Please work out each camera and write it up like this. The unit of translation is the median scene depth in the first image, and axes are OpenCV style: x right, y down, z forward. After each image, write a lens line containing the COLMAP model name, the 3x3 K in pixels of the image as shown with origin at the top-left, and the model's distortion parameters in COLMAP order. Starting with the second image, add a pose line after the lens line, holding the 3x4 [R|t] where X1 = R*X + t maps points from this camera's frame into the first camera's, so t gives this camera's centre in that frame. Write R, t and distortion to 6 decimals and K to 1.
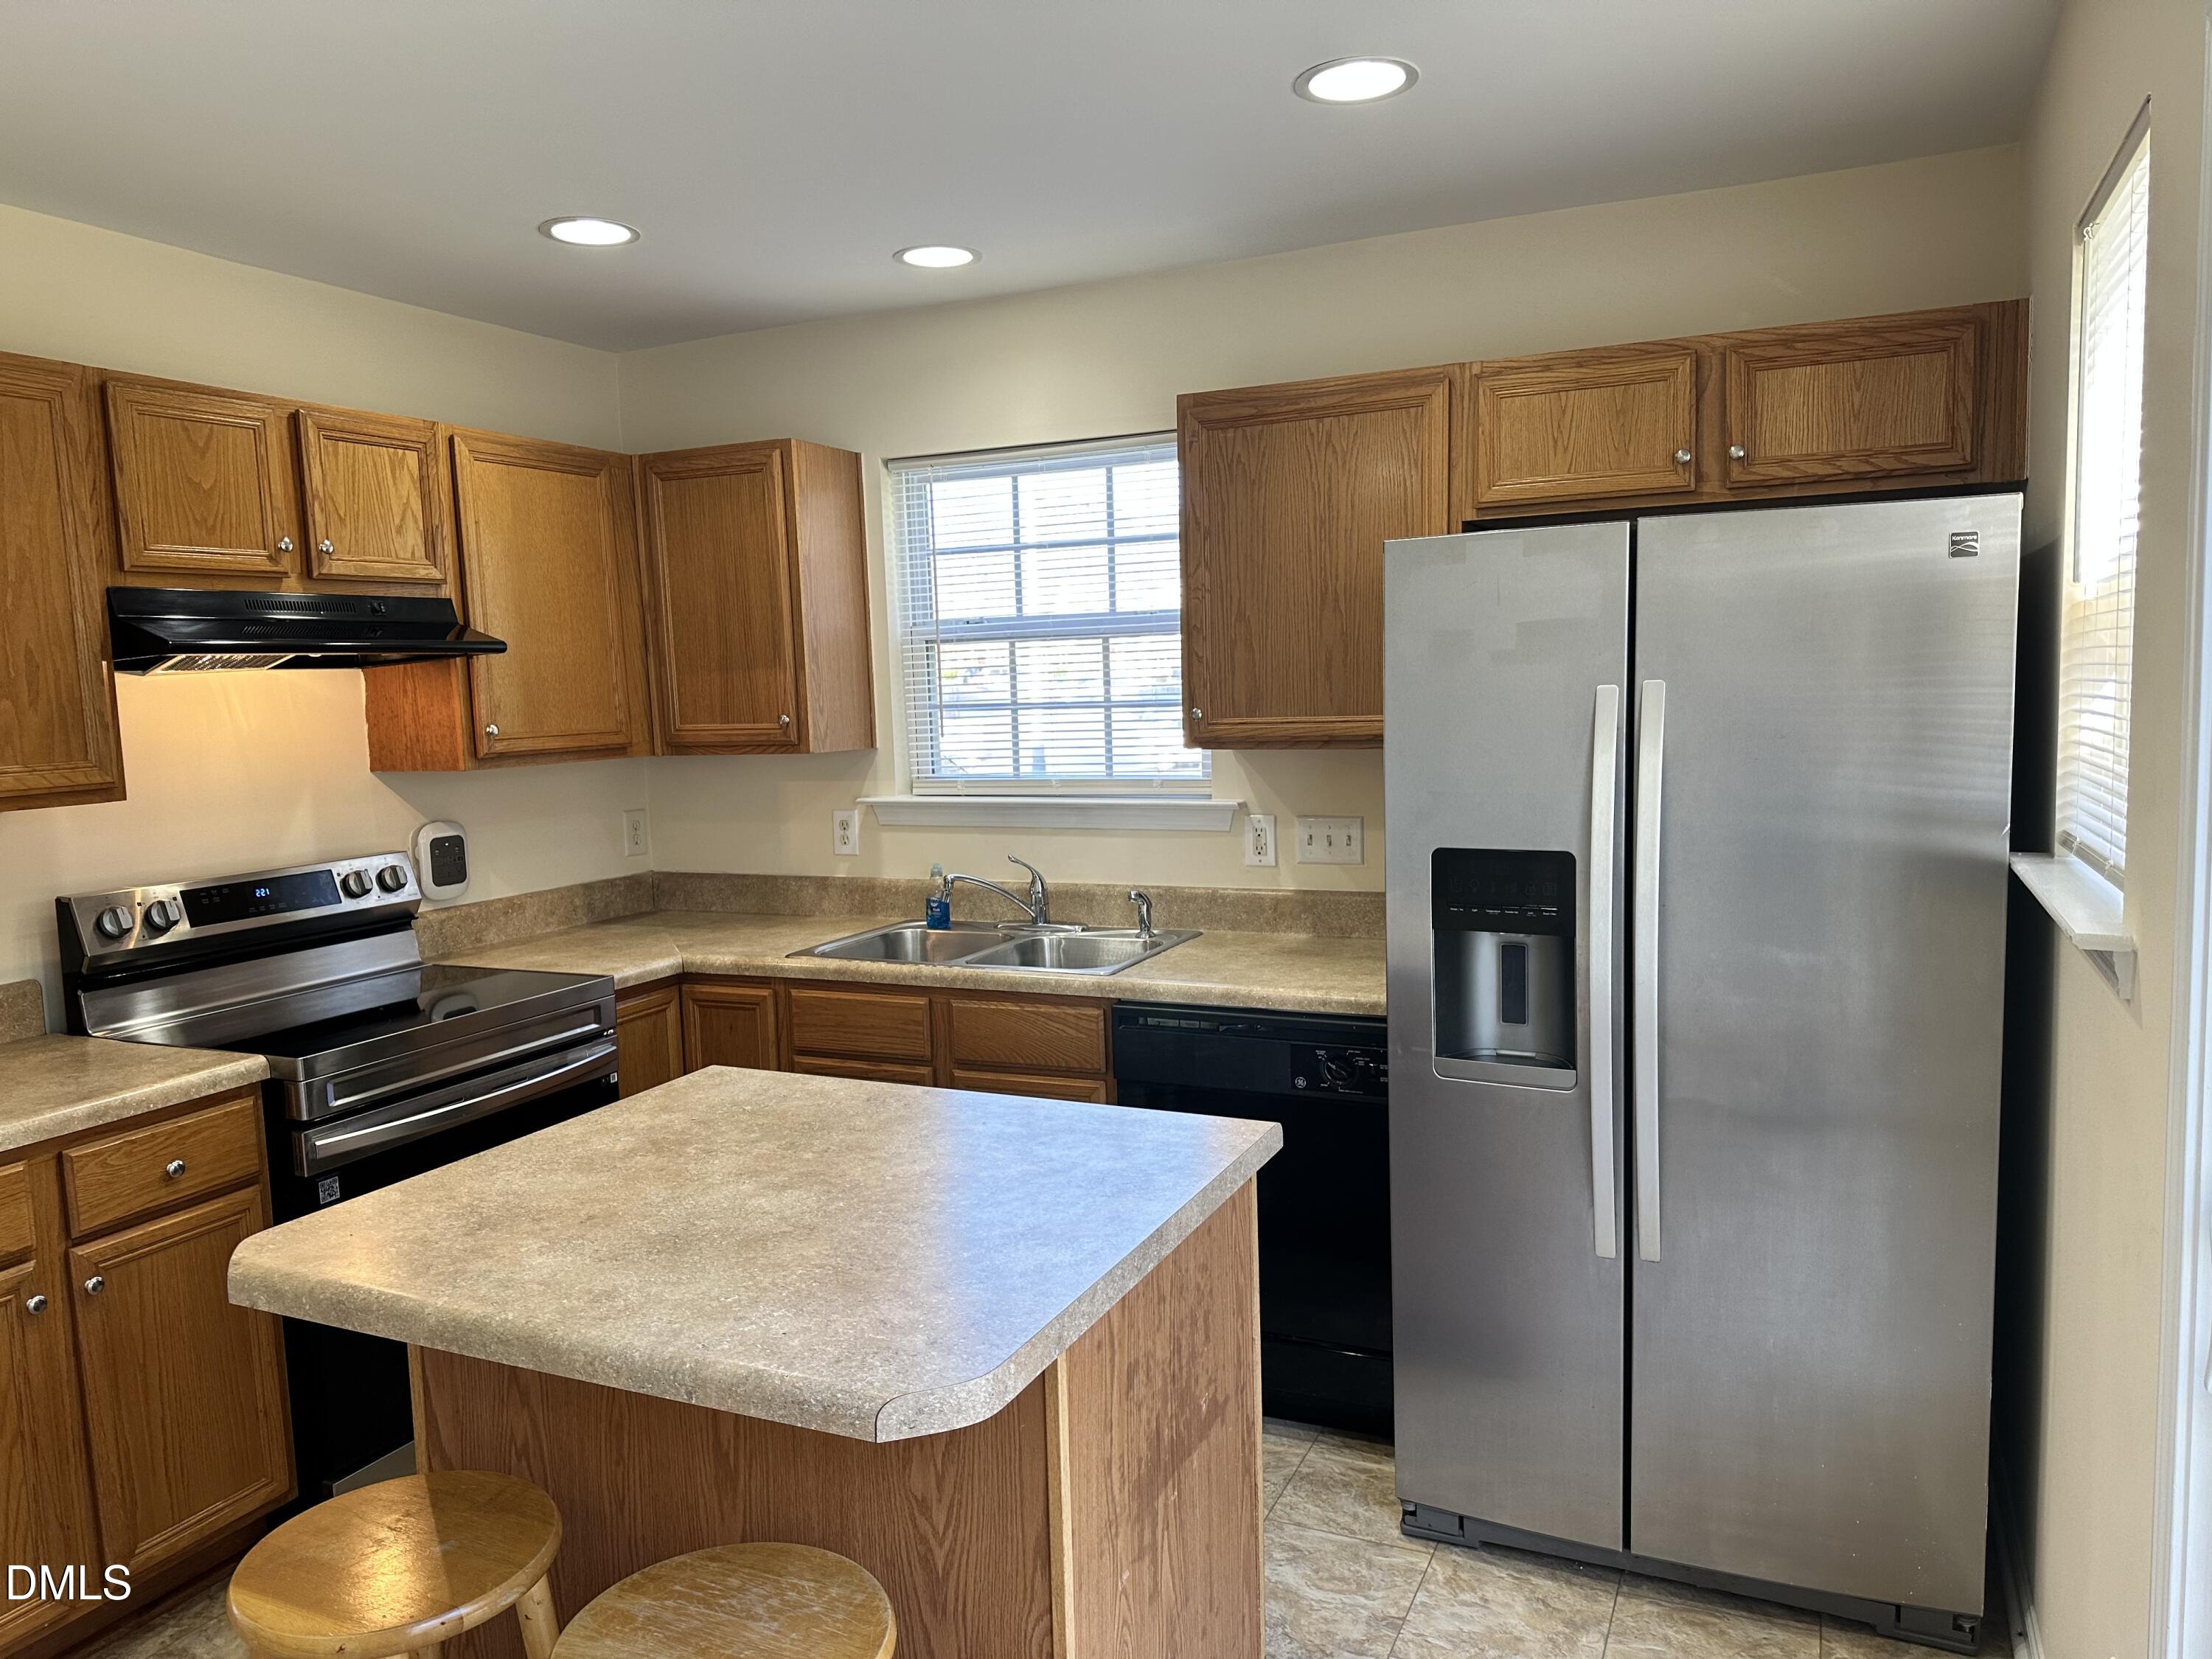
lens RADIAL K [[1554.3, 0, 1268.7], [0, 1554.3, 839.3], [0, 0, 1]] dist [0.068931, -0.072880]
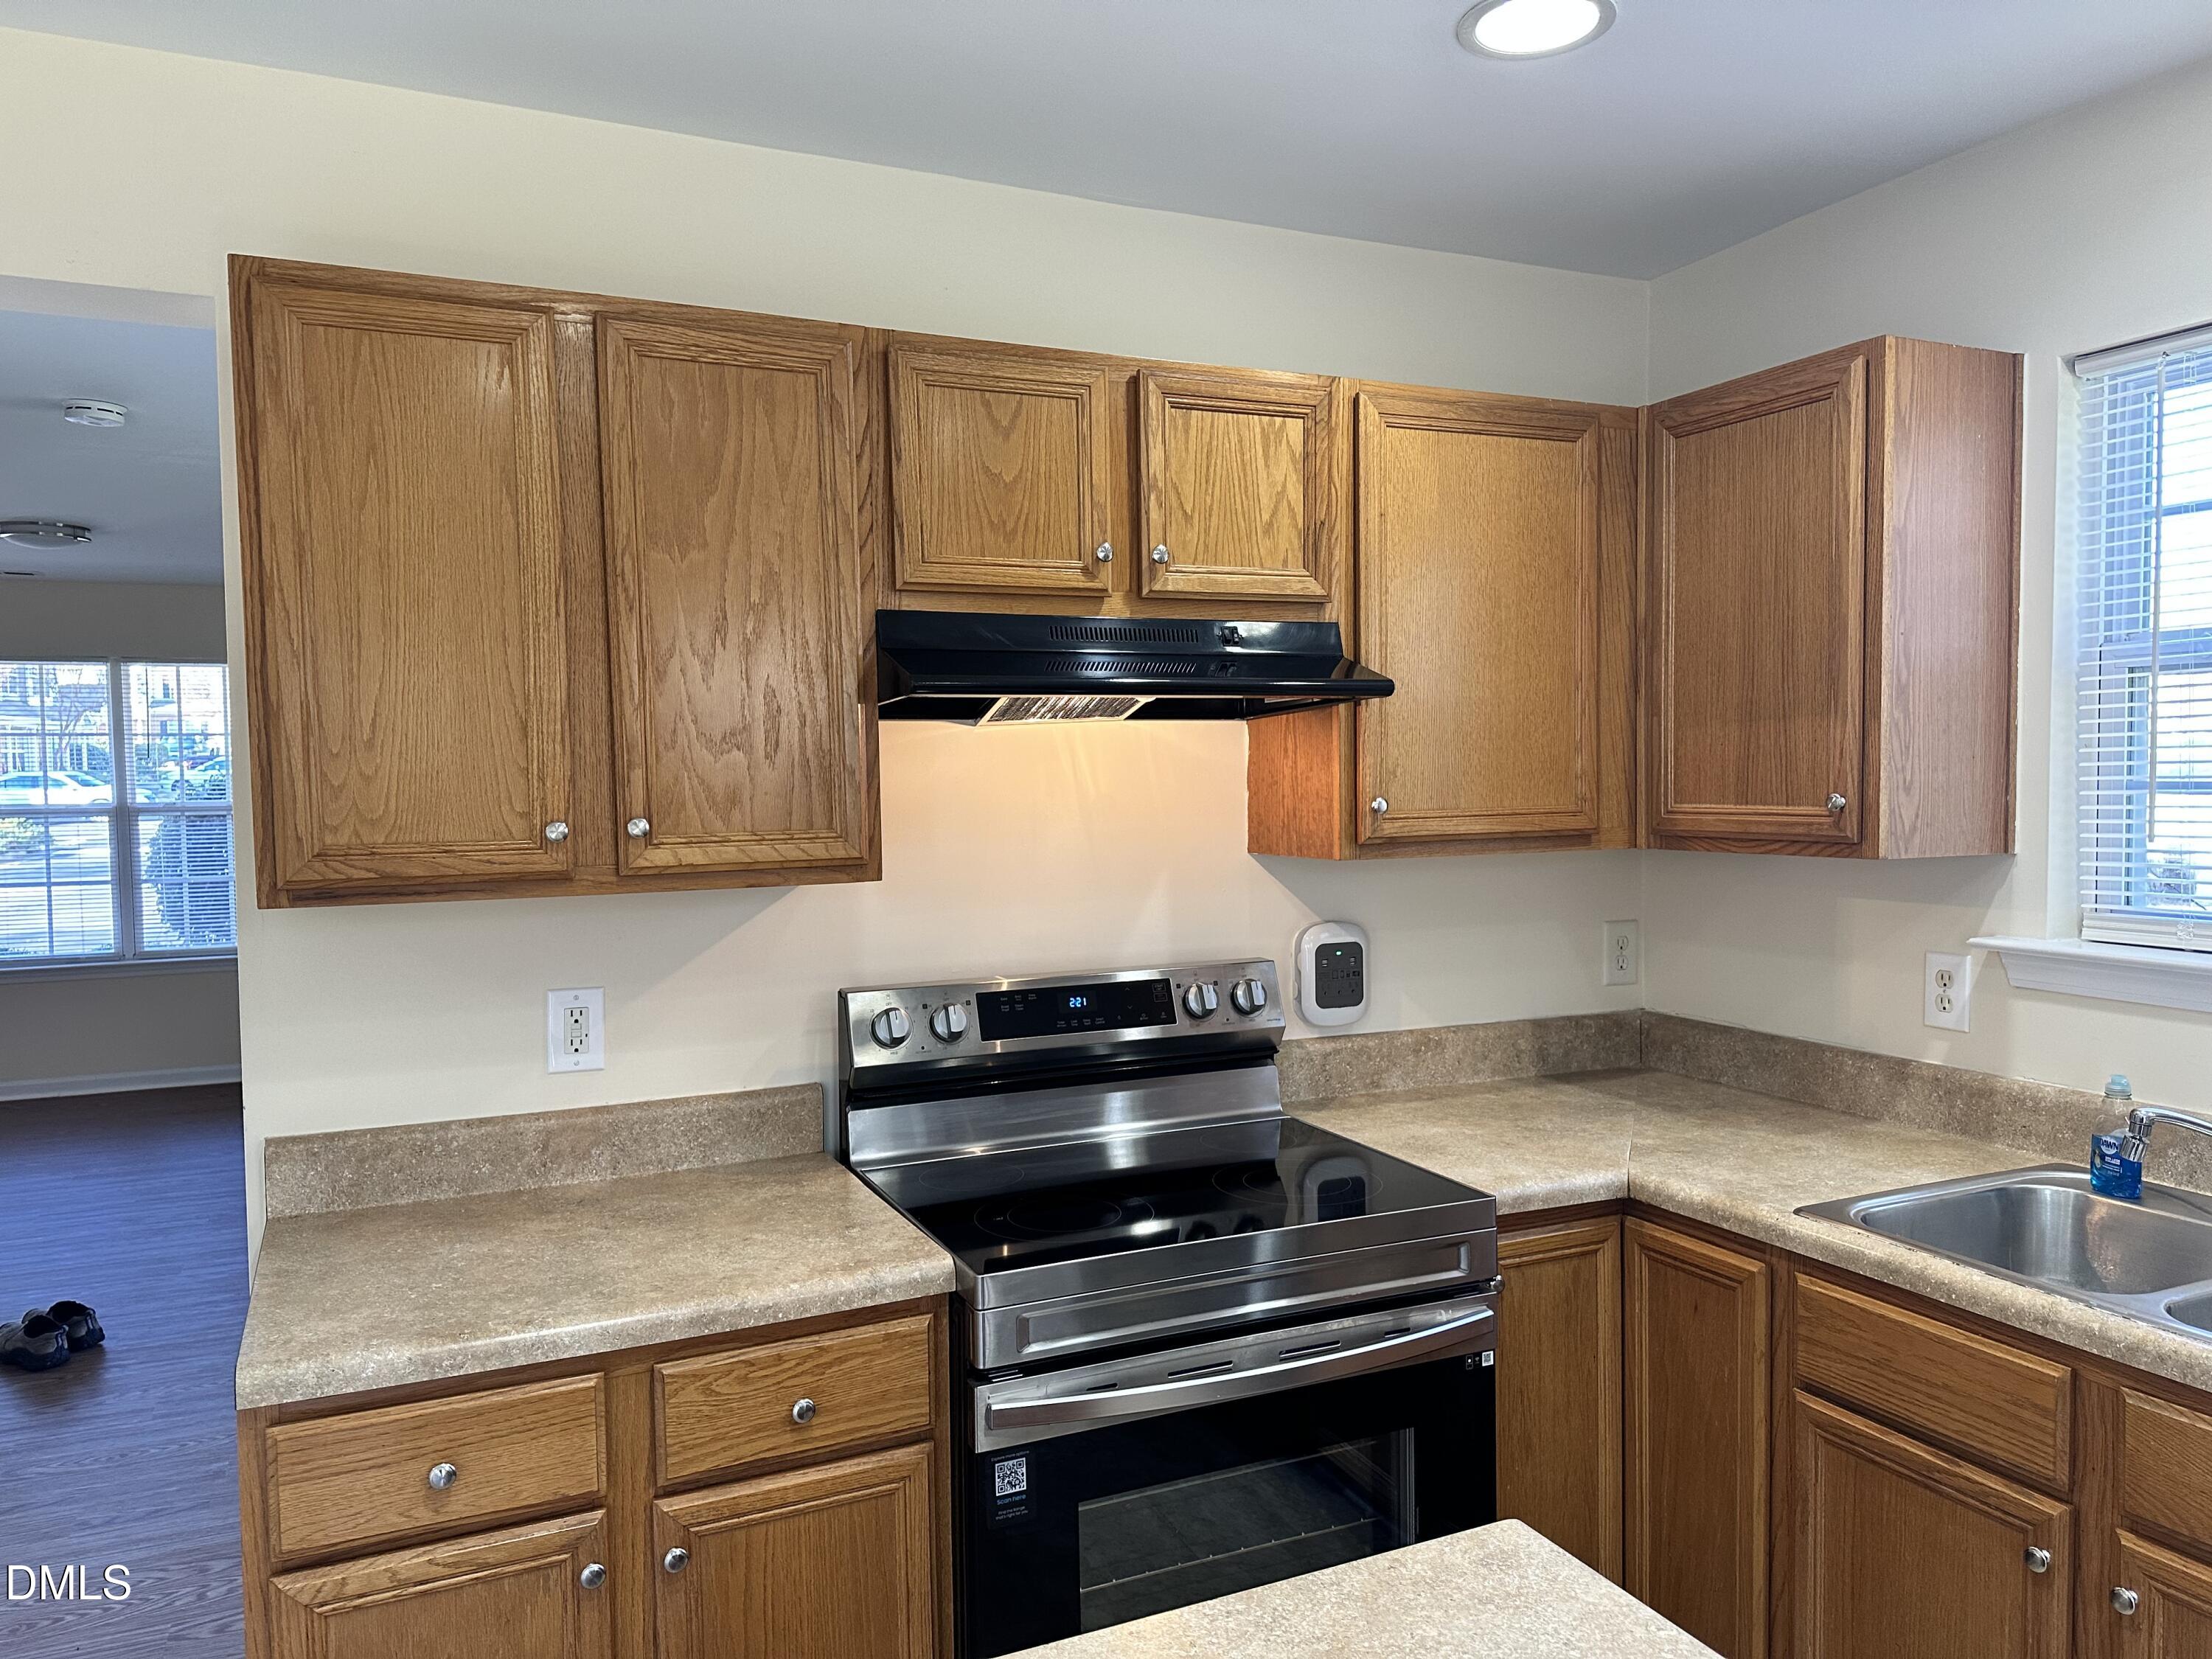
lens RADIAL K [[1554.3, 0, 1054.2], [0, 1554.3, 818.9], [0, 0, 1]] dist [0.068931, -0.072880]
pose [[0.677842, 0.044741, -0.733845, -0.077635], [-0.084383, 0.996285, -0.017201, -0.038448], [0.730349, 0.073584, 0.679099, 0.416364]]
